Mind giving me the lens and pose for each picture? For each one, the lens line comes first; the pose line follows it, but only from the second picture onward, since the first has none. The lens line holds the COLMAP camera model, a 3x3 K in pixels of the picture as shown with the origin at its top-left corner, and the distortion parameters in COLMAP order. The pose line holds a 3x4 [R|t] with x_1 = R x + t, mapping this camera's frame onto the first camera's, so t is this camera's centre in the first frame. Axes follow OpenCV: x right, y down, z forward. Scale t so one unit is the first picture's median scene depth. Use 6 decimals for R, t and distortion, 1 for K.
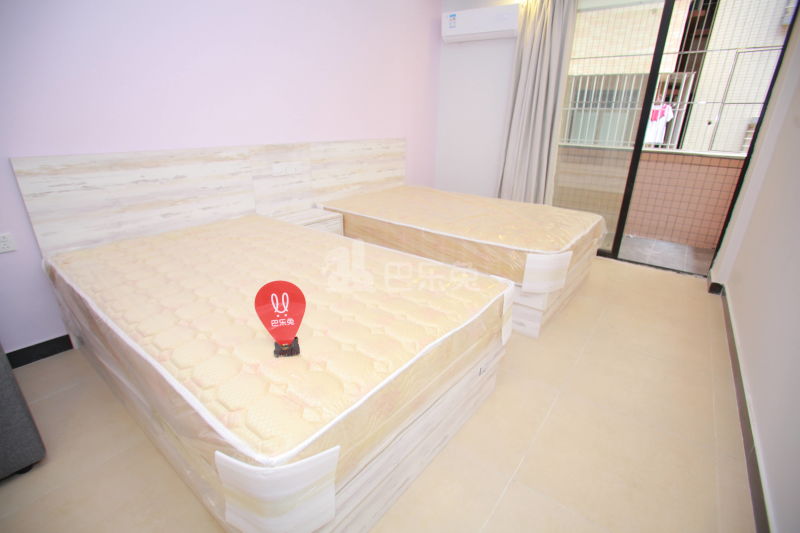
lens RADIAL K [[390.7, 0, 400.0], [0, 390.7, 266.5], [0, 0, 1]] dist [-0.077415, 0.042389]
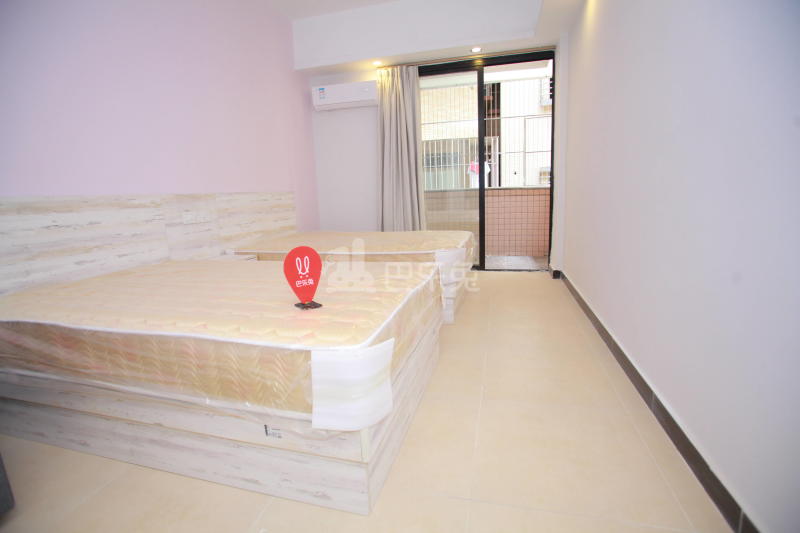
lens RADIAL K [[390.7, 0, 400.0], [0, 390.7, 266.5], [0, 0, 1]] dist [-0.077415, 0.042389]
pose [[0.923961, -0.126642, 0.360913, -0.192156], [0.189996, 0.970911, -0.145716, 0.137503], [-0.331961, 0.203208, 0.921145, -0.099809]]
